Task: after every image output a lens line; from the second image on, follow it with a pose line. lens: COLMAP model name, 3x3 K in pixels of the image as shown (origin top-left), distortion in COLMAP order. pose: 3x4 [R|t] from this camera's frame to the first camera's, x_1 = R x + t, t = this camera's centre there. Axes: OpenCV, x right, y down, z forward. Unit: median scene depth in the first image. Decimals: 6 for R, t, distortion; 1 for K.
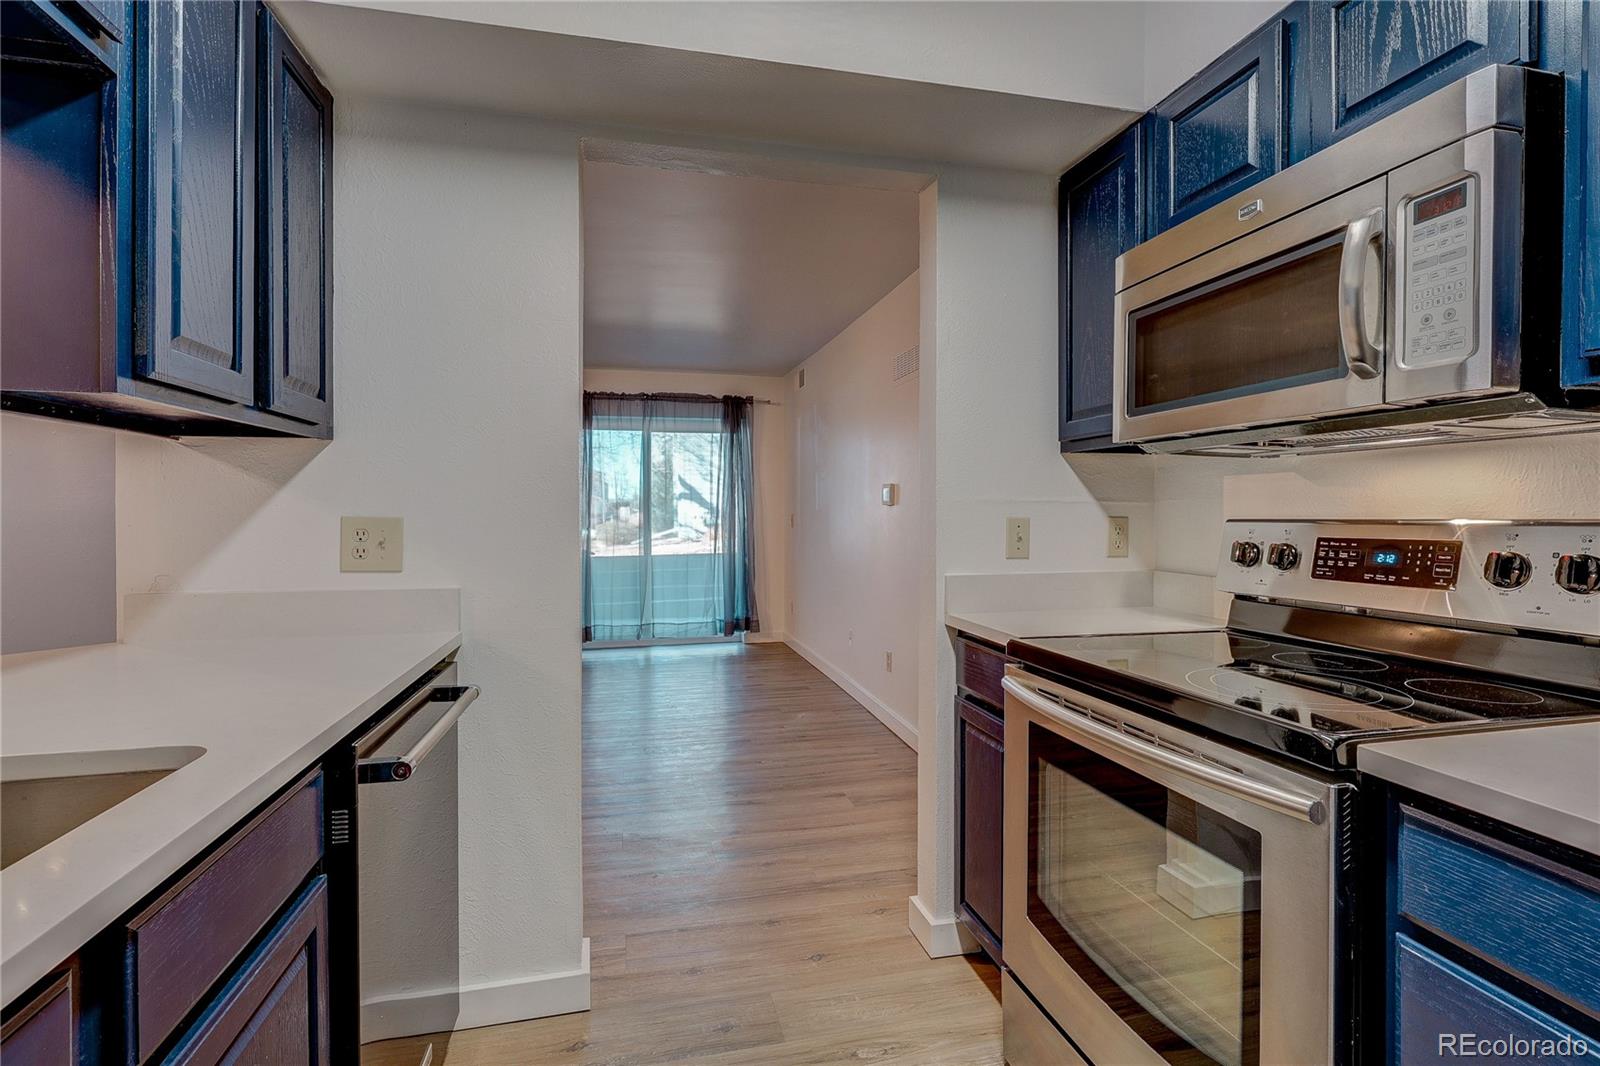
lens RADIAL K [[749.0, 0, 800.9], [0, 749.0, 513.2], [0, 0, 1]] dist [0.001227, -0.000125]
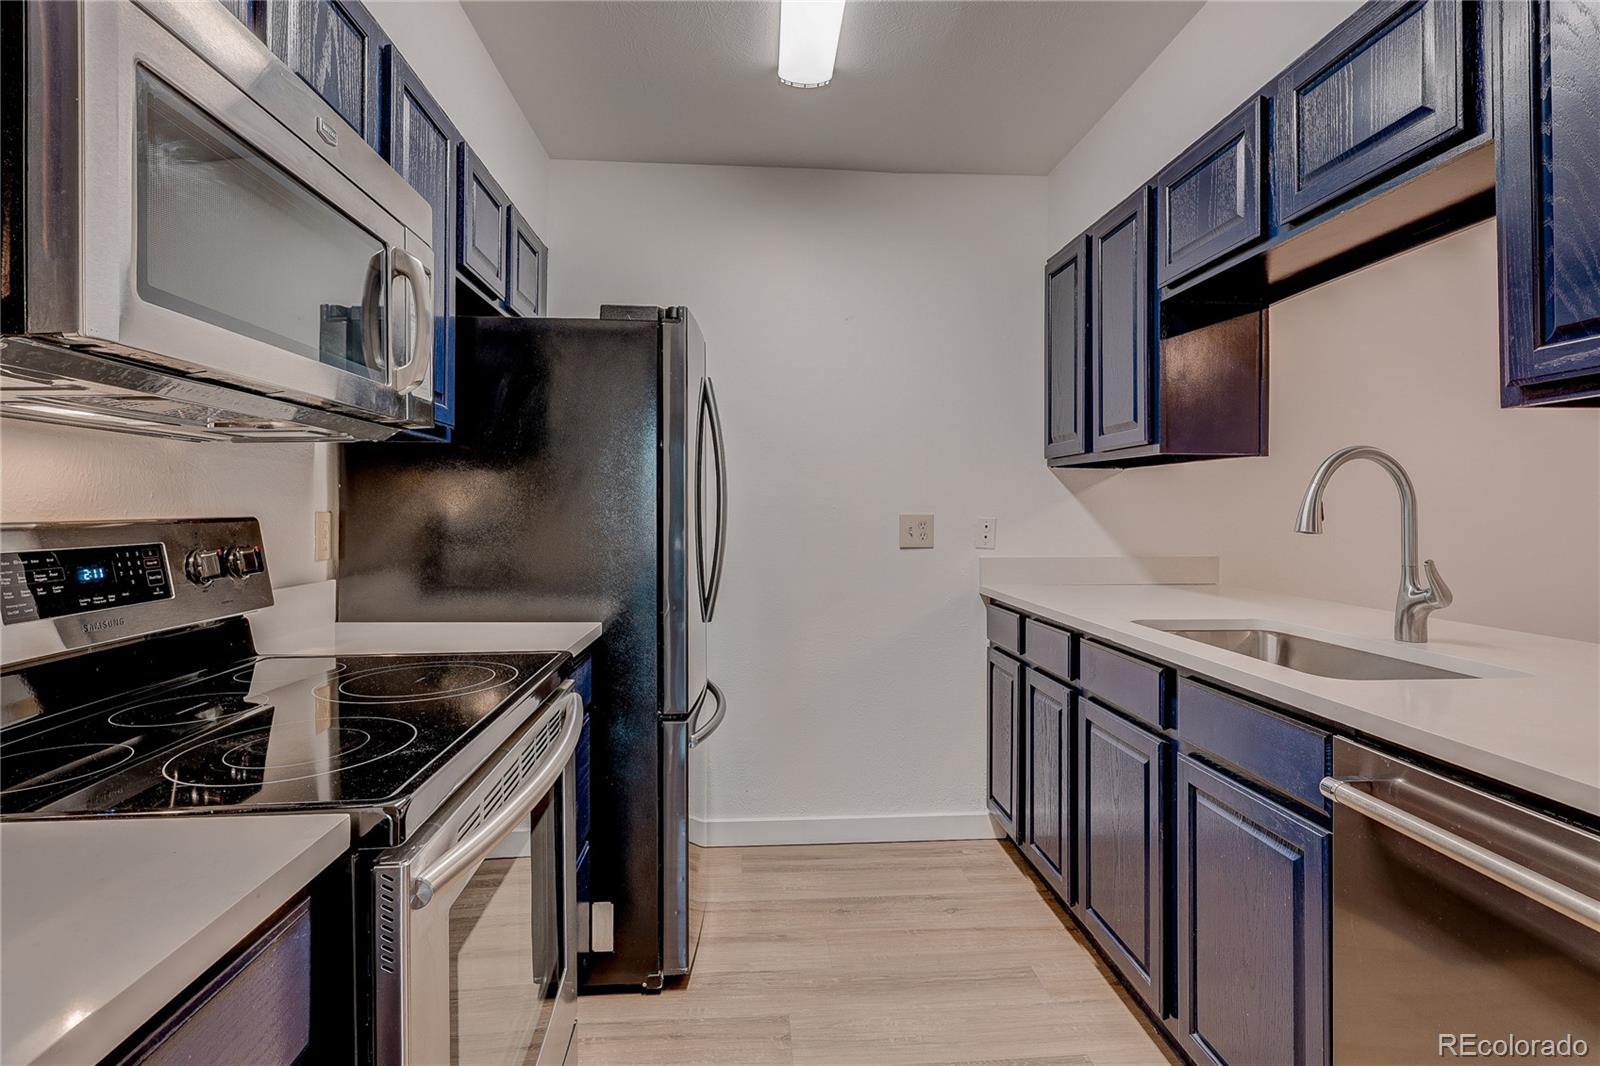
lens RADIAL K [[770.7, 0, 799.7], [0, 770.7, 503.5], [0, 0, 1]] dist [-0.001177, -0.000109]
pose [[-0.987895, 0.000321, 0.155123, -0.018153], [-0.000748, 0.999976, -0.006836, -0.003091], [-0.155122, -0.006869, -0.987871, 1.134530]]
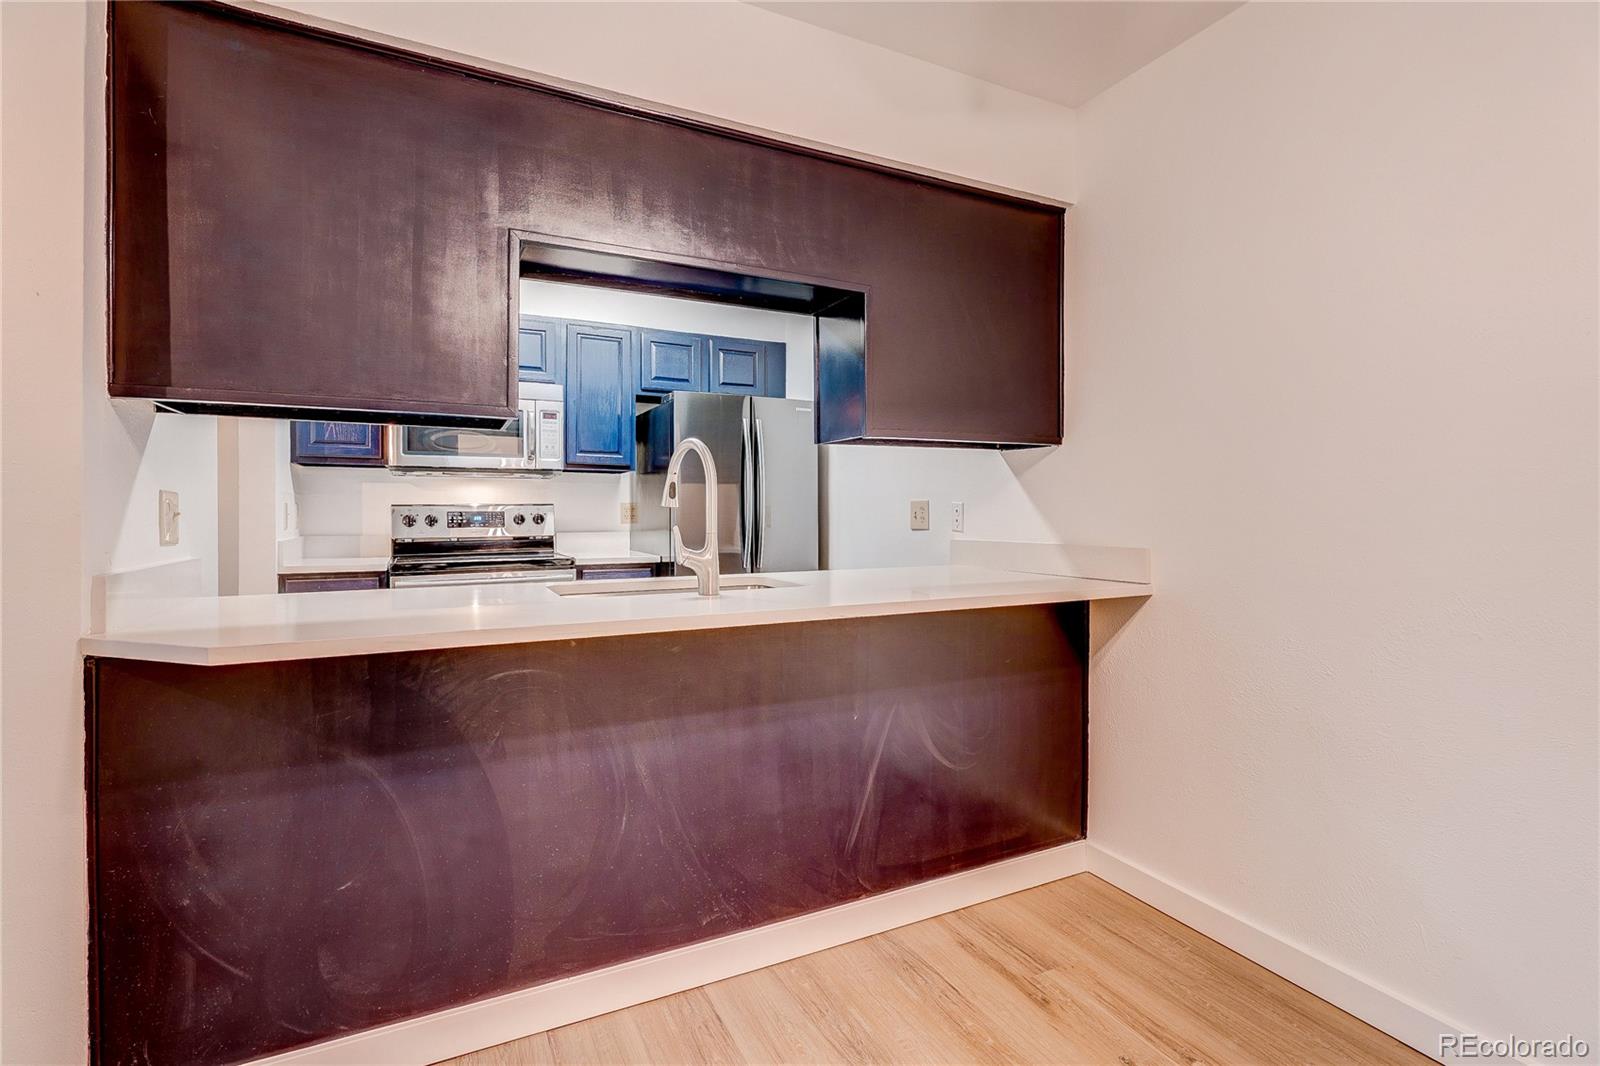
lens RADIAL K [[751.8, 0, 802.2], [0, 751.8, 513.5], [0, 0, 1]] dist [-0.000140, -0.000069]
pose [[-0.227137, 0.001352, 0.973862, -1.496071], [0.003935, 0.999992, -0.000470, 0.033552], [-0.973855, 0.003725, -0.227140, 0.323251]]
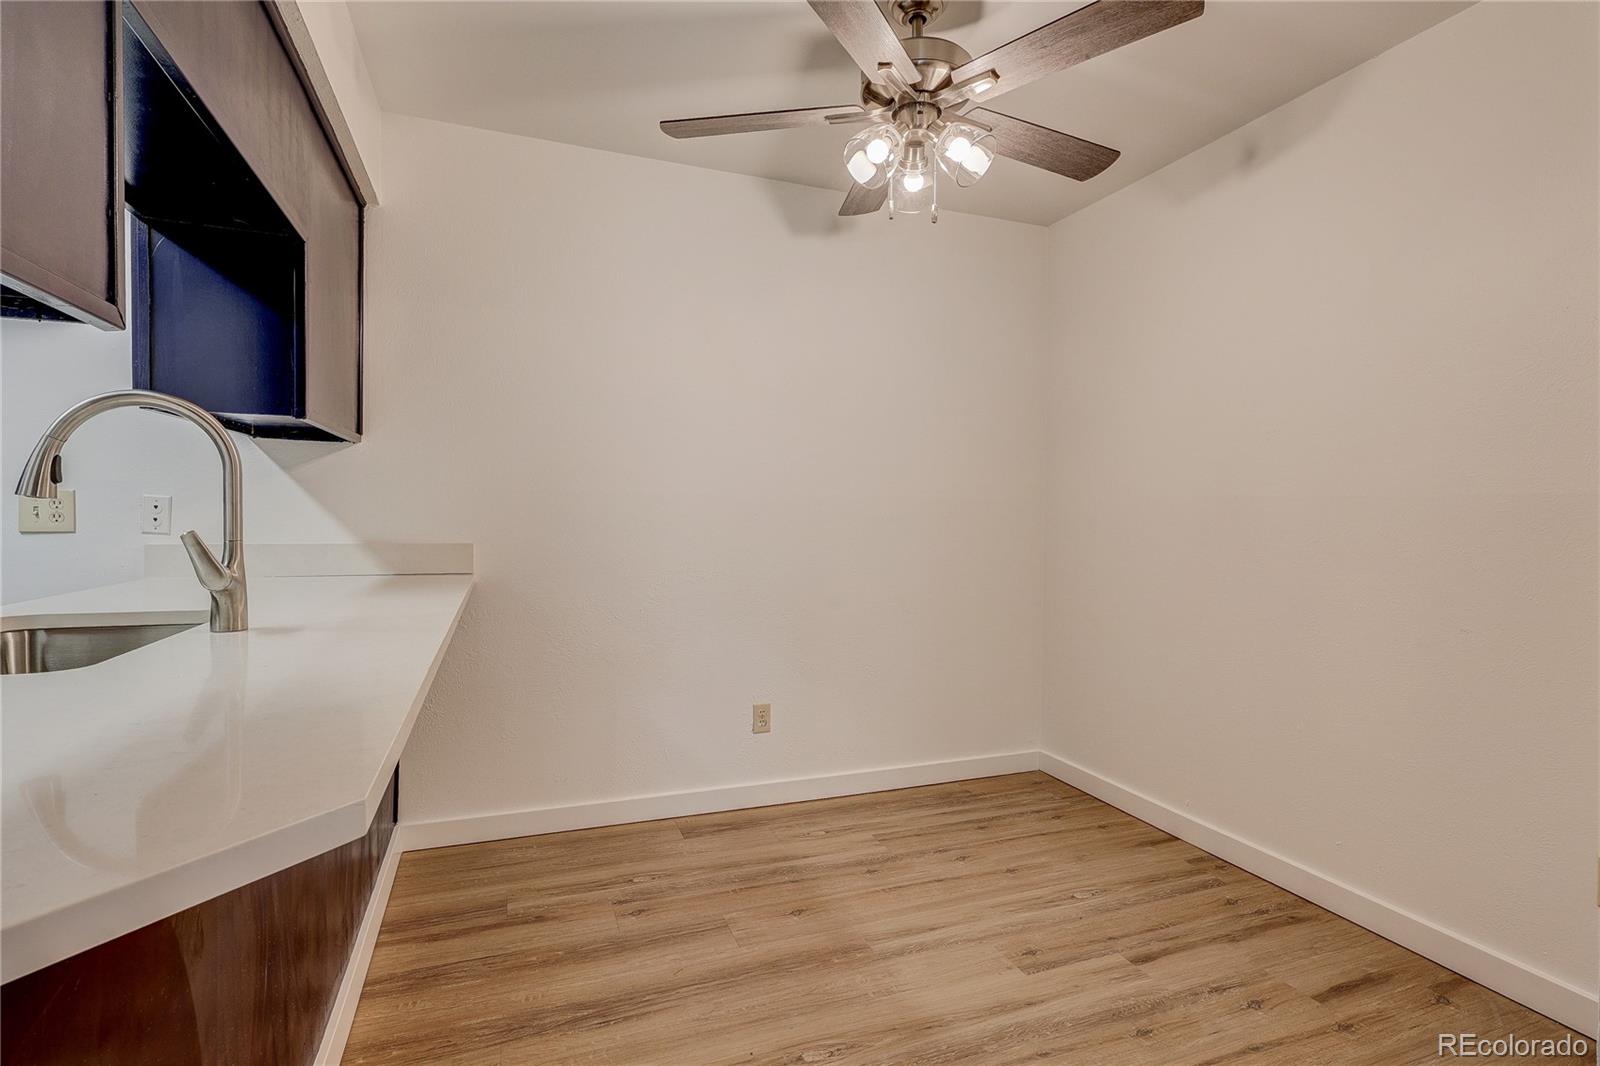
lens RADIAL K [[771.0, 0, 800.0], [0, 771.0, 533.0], [0, 0, 1]] dist [-0.002540, -0.000576]
pose [[-0.991137, -0.007444, -0.132633, -0.931463], [-0.010996, 0.999600, 0.026070, 0.027660], [0.132386, 0.027297, -0.990822, 0.953743]]
